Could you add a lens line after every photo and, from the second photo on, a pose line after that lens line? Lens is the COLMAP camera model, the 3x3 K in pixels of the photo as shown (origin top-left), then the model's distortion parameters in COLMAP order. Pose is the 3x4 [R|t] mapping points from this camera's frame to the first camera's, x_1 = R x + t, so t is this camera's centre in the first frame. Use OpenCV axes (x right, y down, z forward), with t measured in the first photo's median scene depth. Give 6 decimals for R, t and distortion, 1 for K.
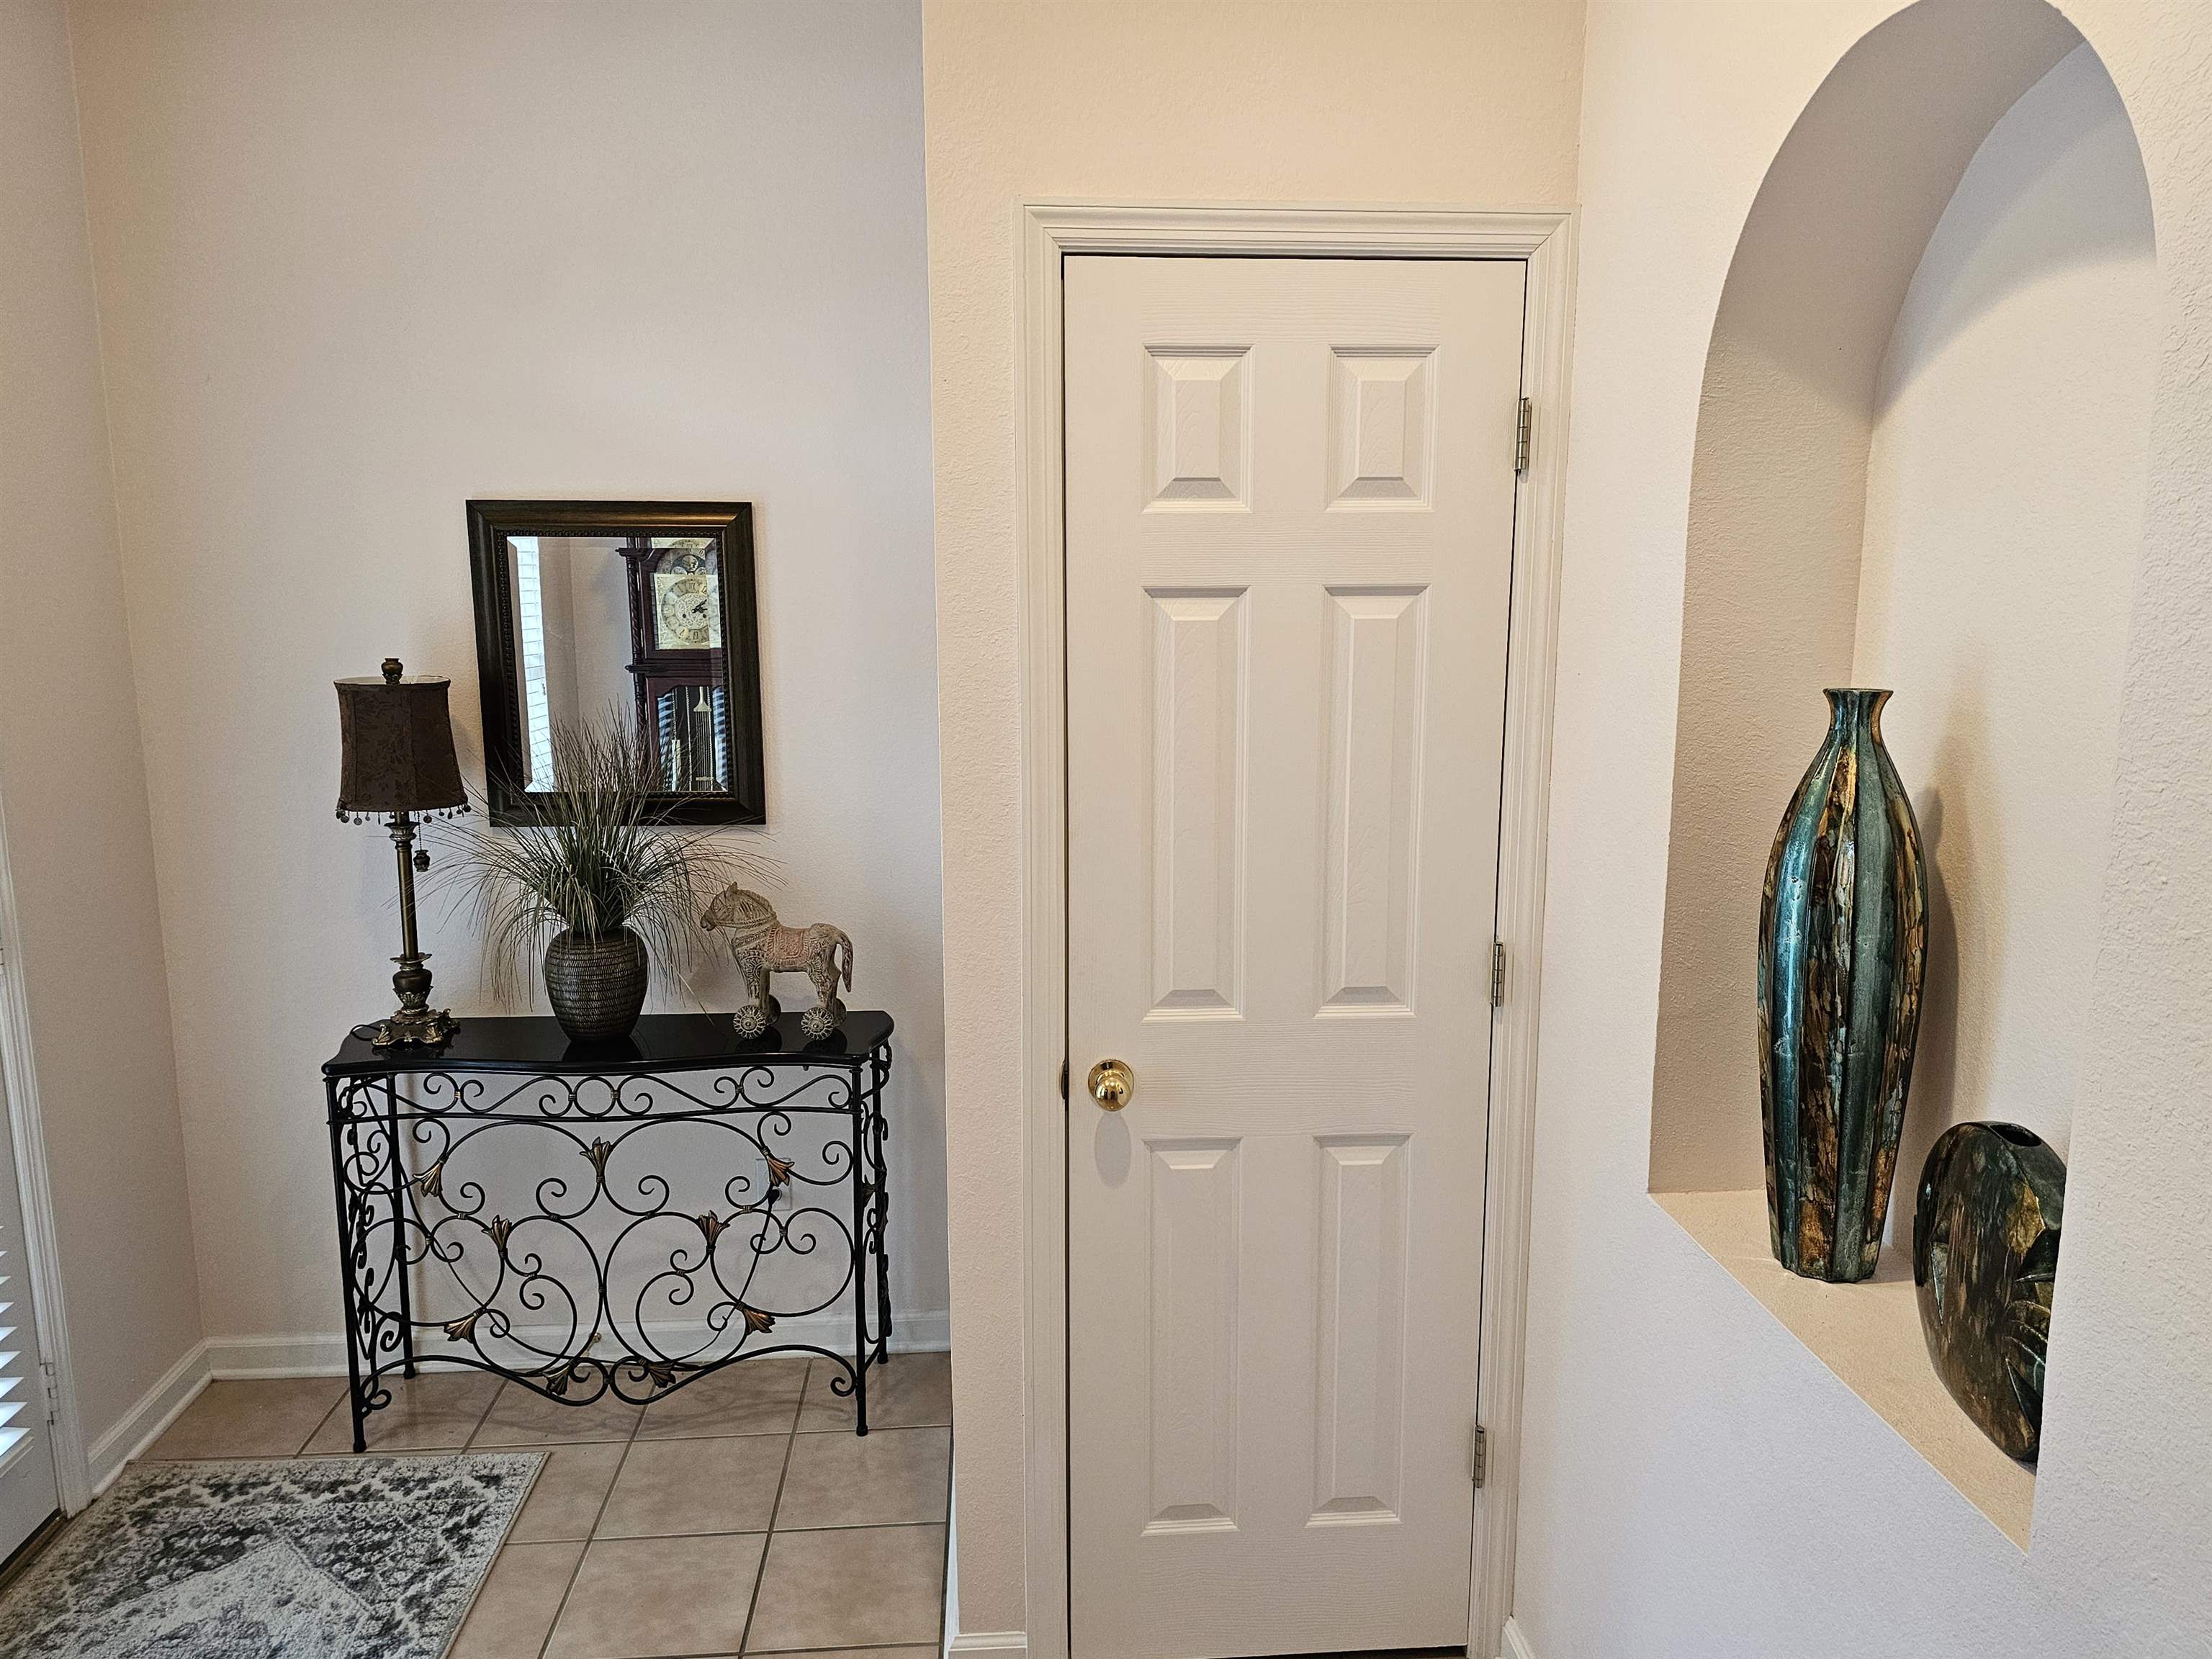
lens RADIAL K [[1550.2, 0, 1113.4], [0, 1550.2, 828.2], [0, 0, 1]] dist [0.049081, -0.041763]
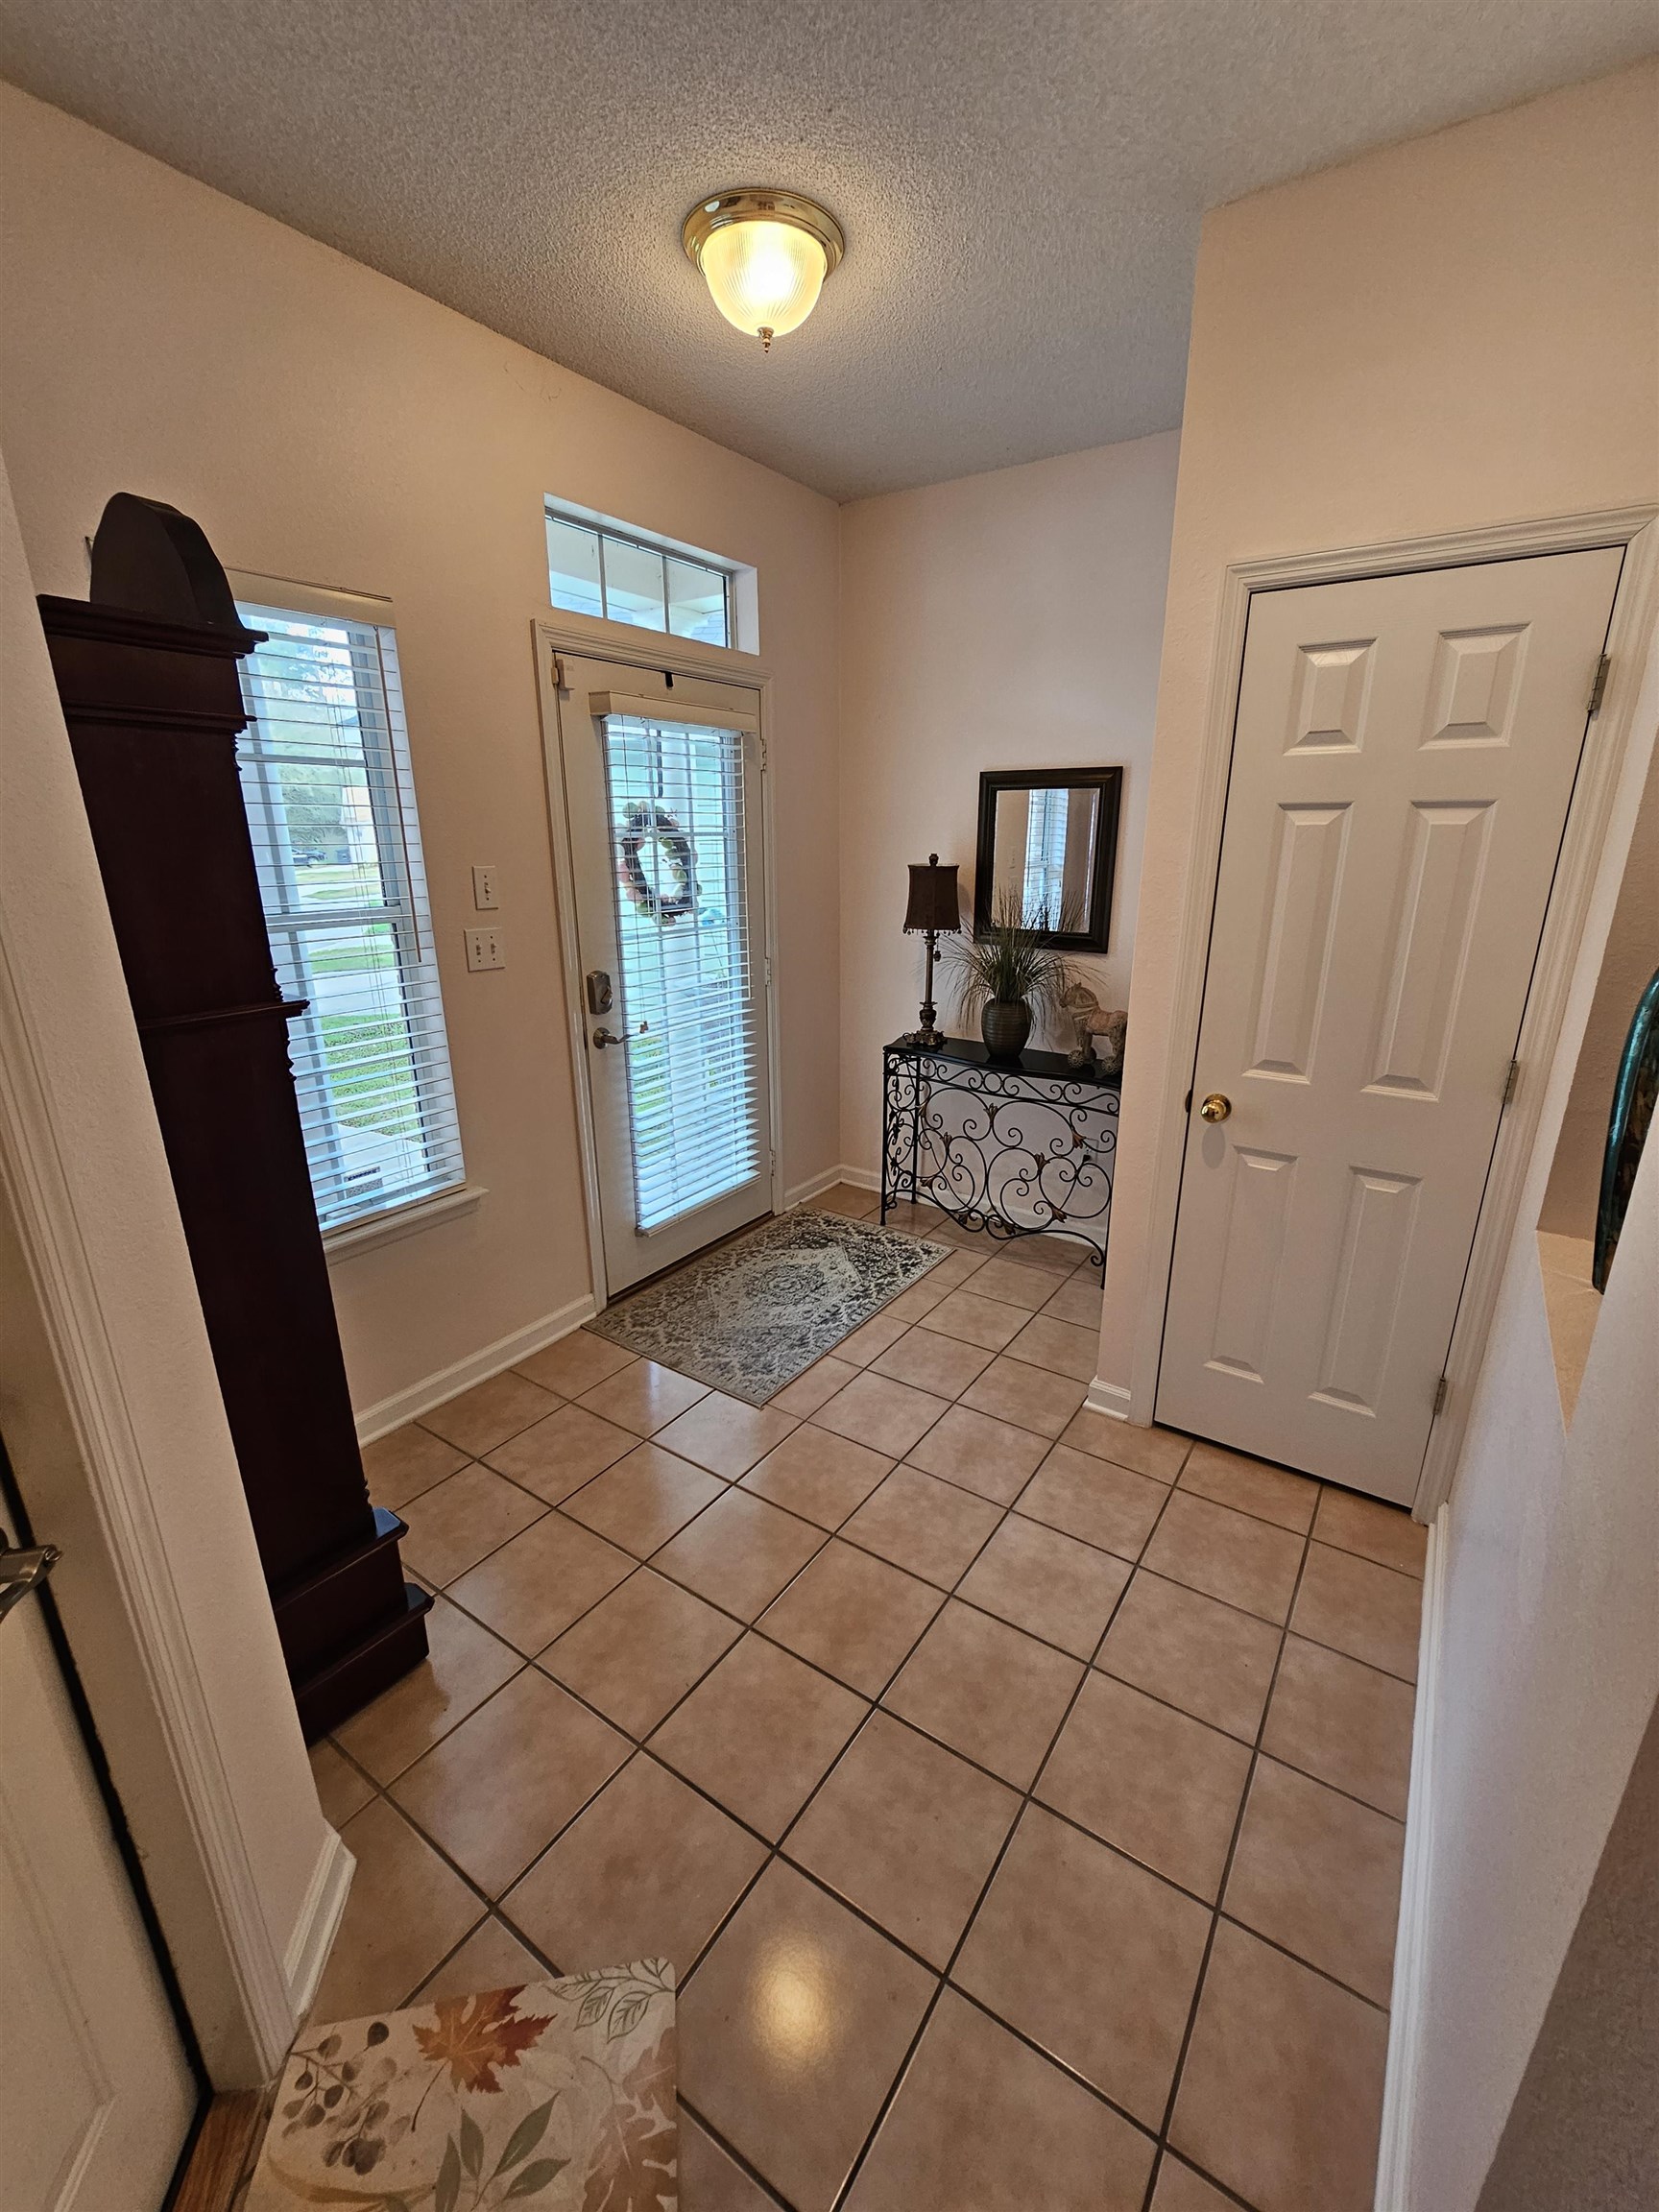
lens RADIAL K [[907.9, 0, 836.4], [0, 907.9, 1111.0], [0, 0, 1]] dist [-0.001953, -0.000429]
pose [[0.784553, 0.186265, -0.591424, 0.197342], [-0.104786, 0.979924, 0.169616, 0.032398], [0.611144, -0.071099, 0.788320, -0.031639]]
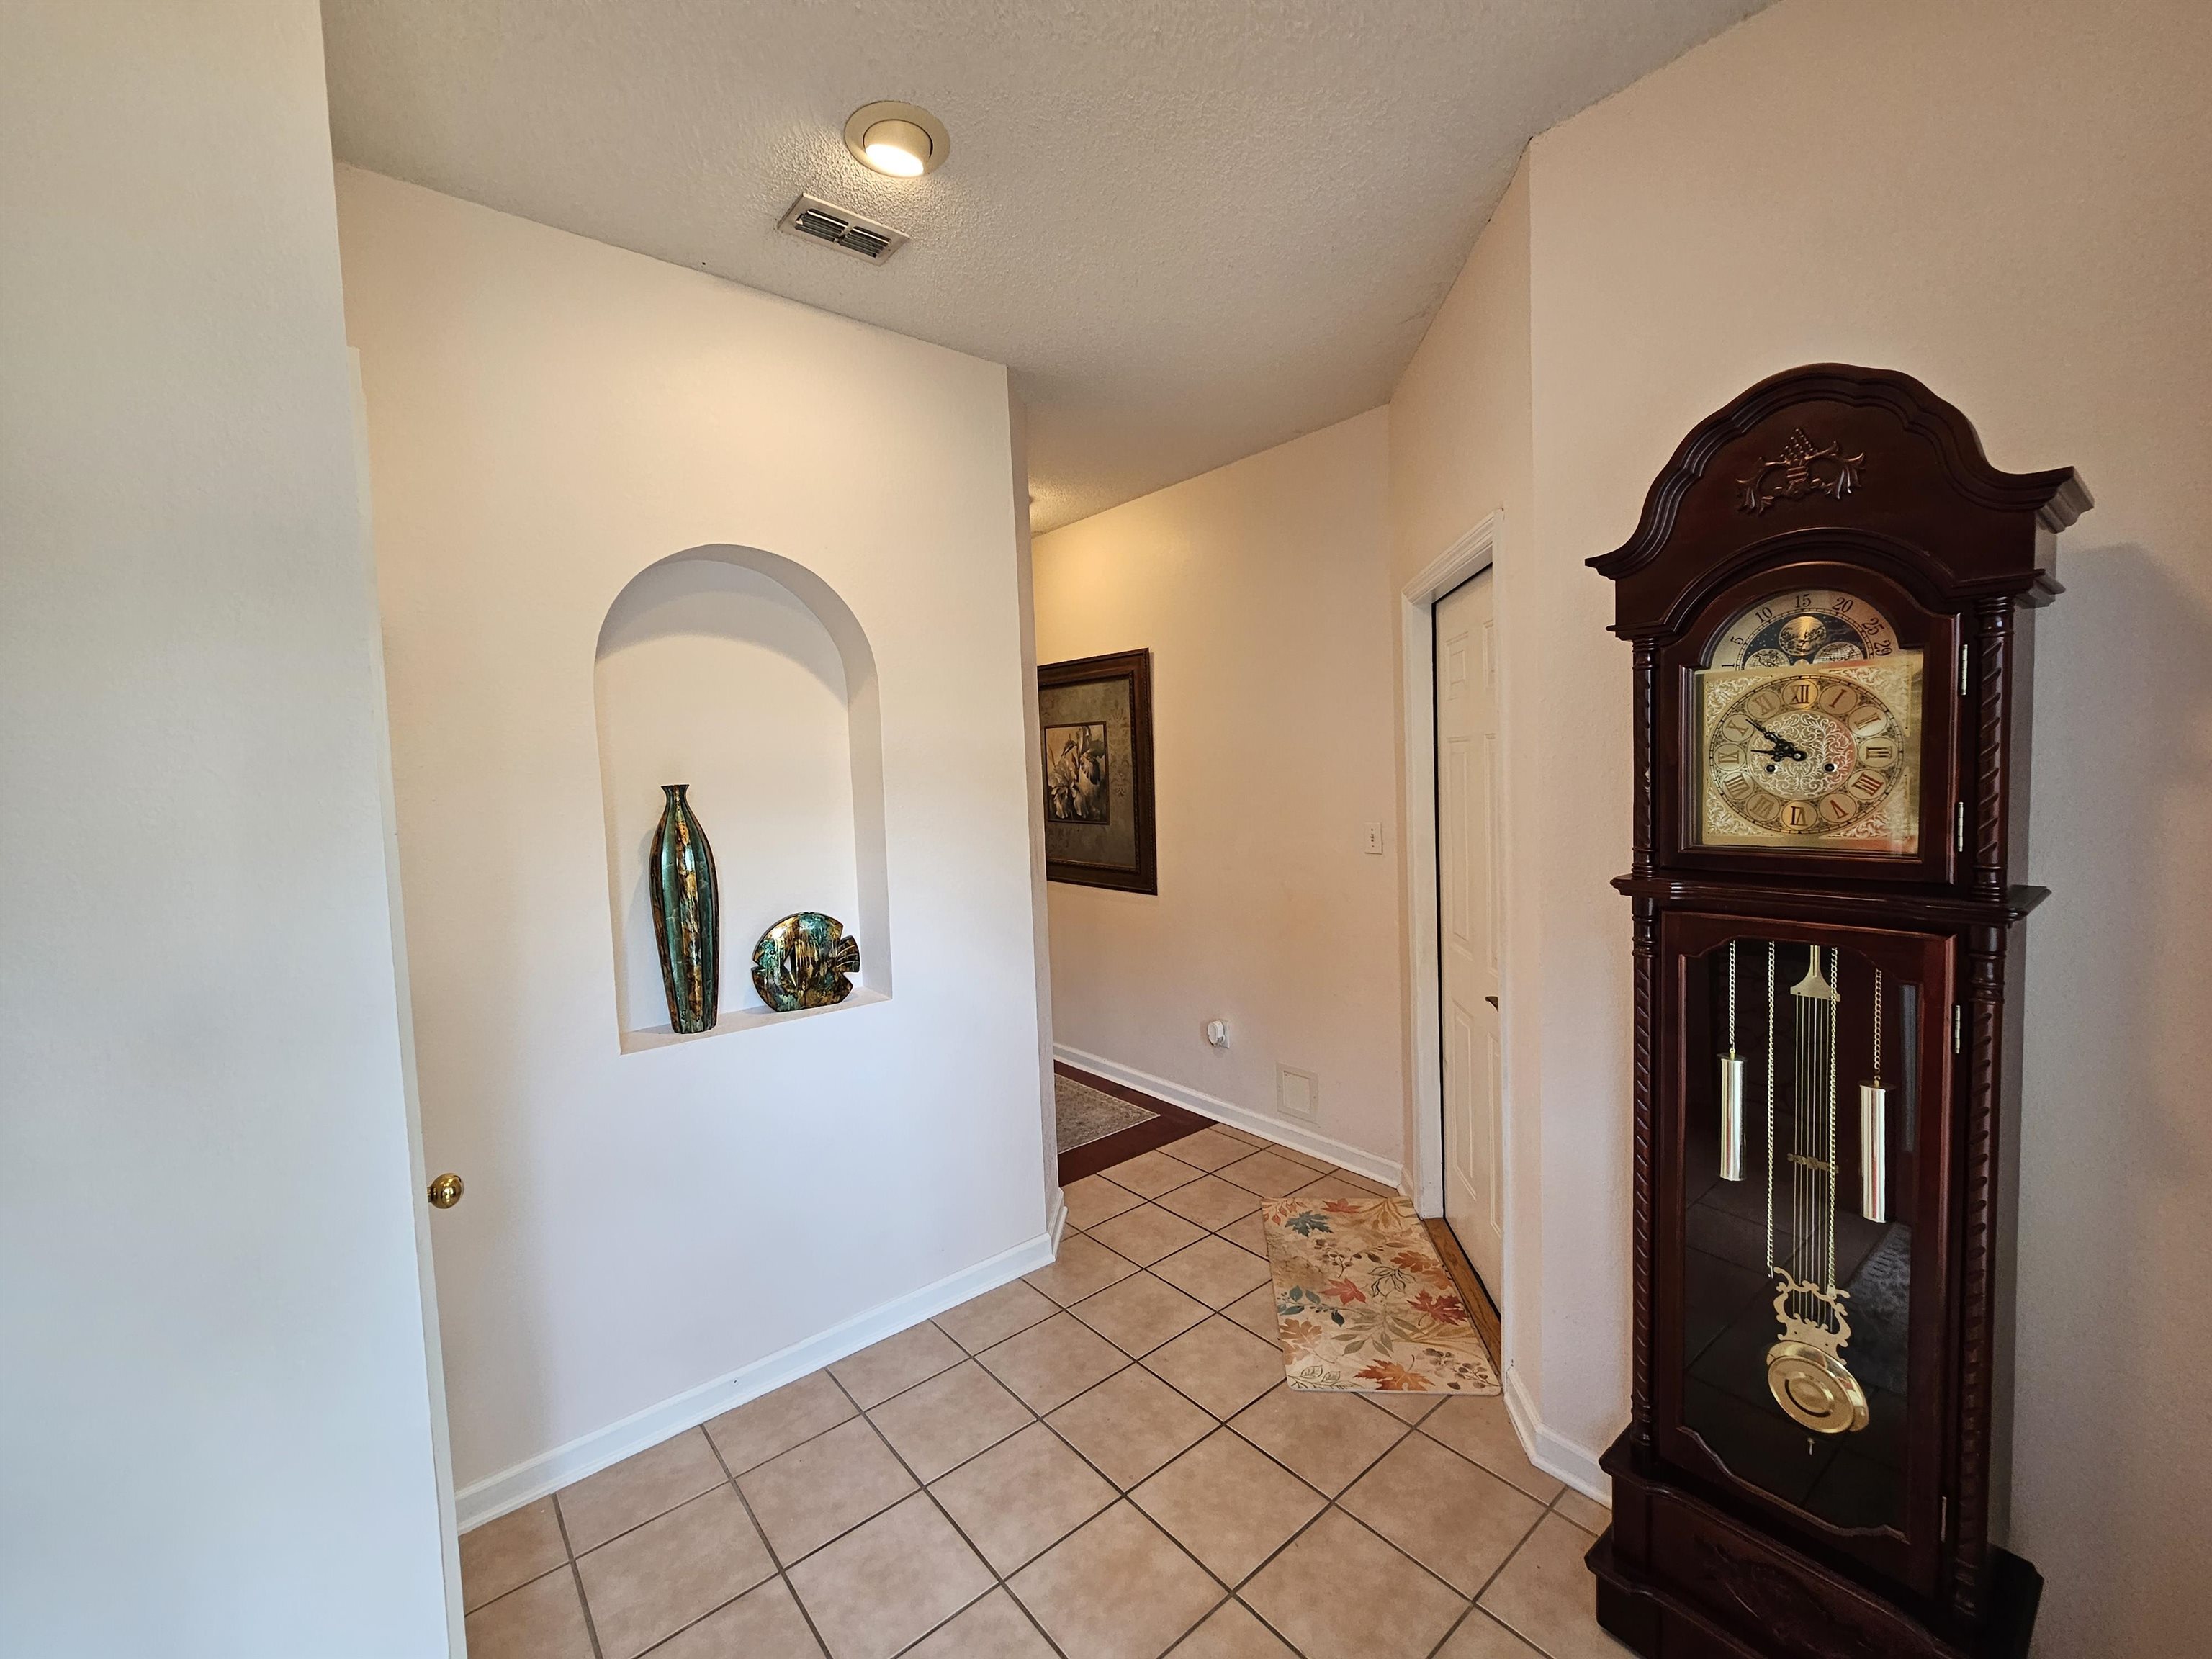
lens RADIAL K [[907.9, 0, 1106.3], [0, 907.9, 821.4], [0, 0, 1]] dist [-0.001953, -0.000429]
pose [[-0.585155, -0.026651, 0.810483, -0.582715], [0.171712, 0.972724, 0.155959, -0.076492], [-0.792533, 0.230430, -0.564618, 0.699201]]
